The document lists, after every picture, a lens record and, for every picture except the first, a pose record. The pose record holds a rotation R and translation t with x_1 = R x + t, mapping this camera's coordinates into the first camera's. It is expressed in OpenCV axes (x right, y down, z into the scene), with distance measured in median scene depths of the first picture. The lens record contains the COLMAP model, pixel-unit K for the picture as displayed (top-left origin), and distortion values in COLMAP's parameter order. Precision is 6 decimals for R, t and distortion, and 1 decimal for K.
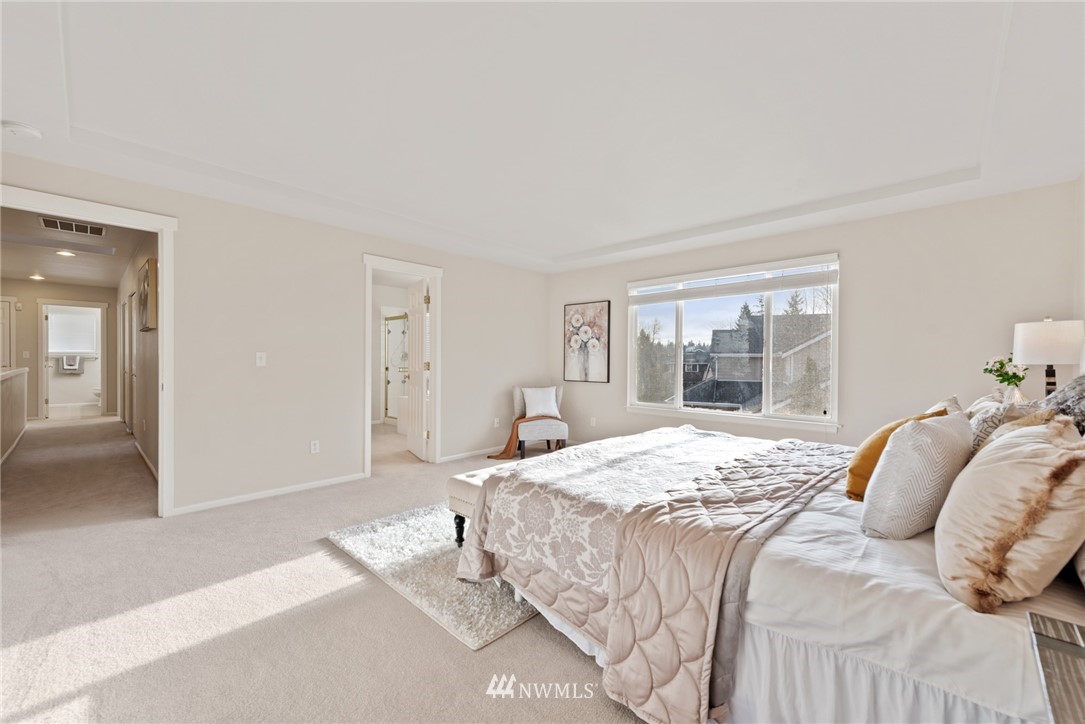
lens RADIAL K [[423.4, 0, 544.5], [0, 423.4, 364.4], [0, 0, 1]] dist [0.002926, 0.000364]
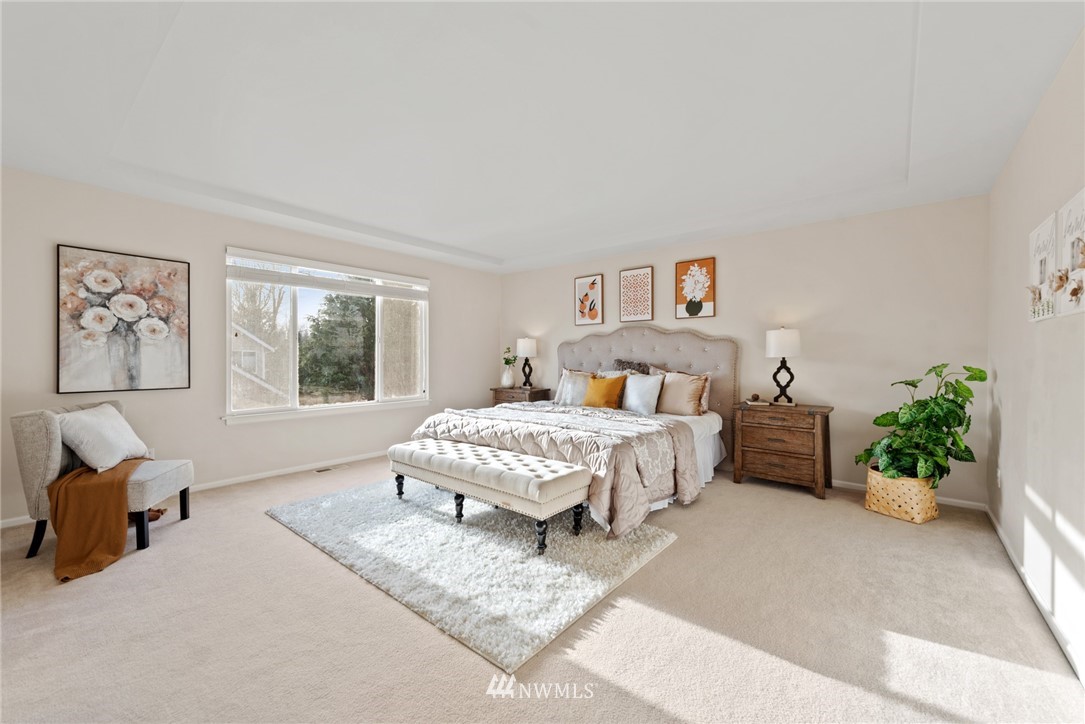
lens RADIAL K [[416.2, 0, 542.5], [0, 416.2, 362.0], [0, 0, 1]] dist [0.000058, 0.000005]
pose [[-0.047754, -0.017729, 0.998702, -0.502673], [0.004087, 0.999831, 0.017944, -0.006268], [-0.998851, 0.004939, -0.047673, 0.467058]]
